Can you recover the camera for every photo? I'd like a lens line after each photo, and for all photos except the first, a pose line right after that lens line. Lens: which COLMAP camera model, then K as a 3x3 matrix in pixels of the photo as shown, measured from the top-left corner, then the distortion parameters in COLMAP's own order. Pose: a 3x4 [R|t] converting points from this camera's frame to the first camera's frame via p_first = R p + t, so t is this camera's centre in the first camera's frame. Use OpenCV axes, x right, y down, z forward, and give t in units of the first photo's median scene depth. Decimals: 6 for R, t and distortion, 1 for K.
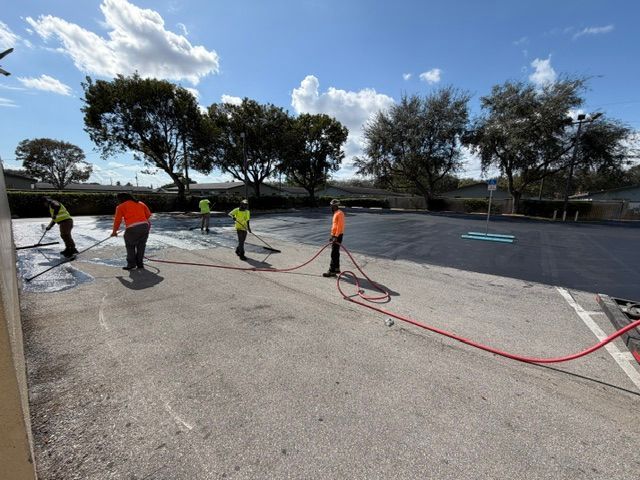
lens RADIAL K [[253.4, 0, 315.7], [0, 253.4, 240.4], [0, 0, 1]] dist [-0.002664, -0.000199]
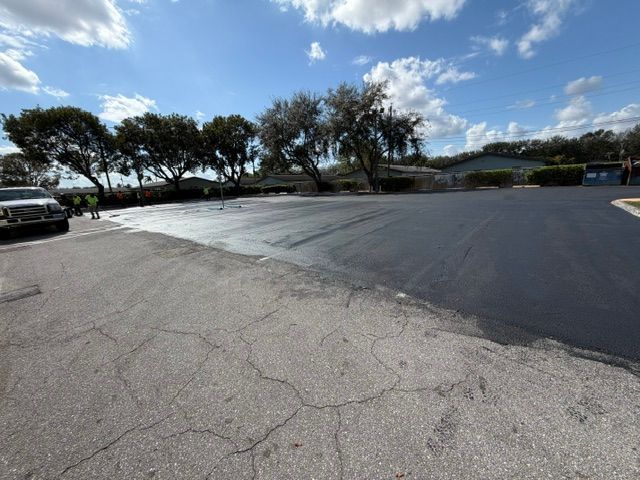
lens RADIAL K [[253.4, 0, 318.8], [0, 253.4, 242.5], [0, 0, 1]] dist [-0.002664, -0.000199]
pose [[0.997443, -0.070060, -0.014095, 0.538138], [0.070724, 0.996034, 0.053985, 0.072433], [0.010257, -0.054844, 0.998442, -0.274888]]
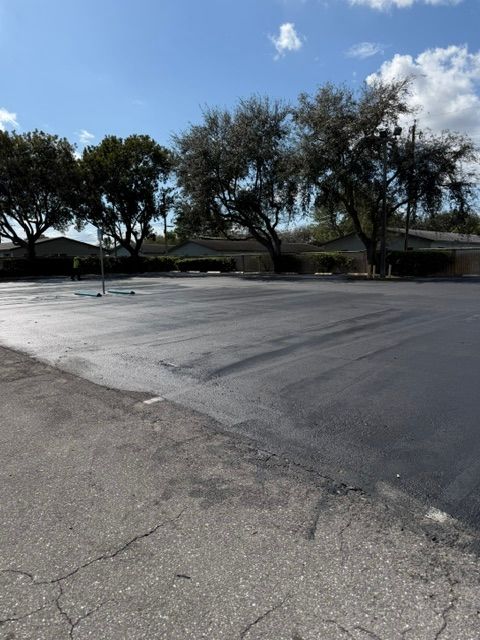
lens RADIAL K [[438.0, 0, 239.3], [0, 438.0, 322.6], [0, 0, 1]] dist [0.055855, -0.056103]
pose [[0.995420, -0.020536, -0.093366, 0.549164], [0.017905, 0.999421, -0.028924, 0.061609], [0.093906, 0.027120, 0.995212, -0.215556]]
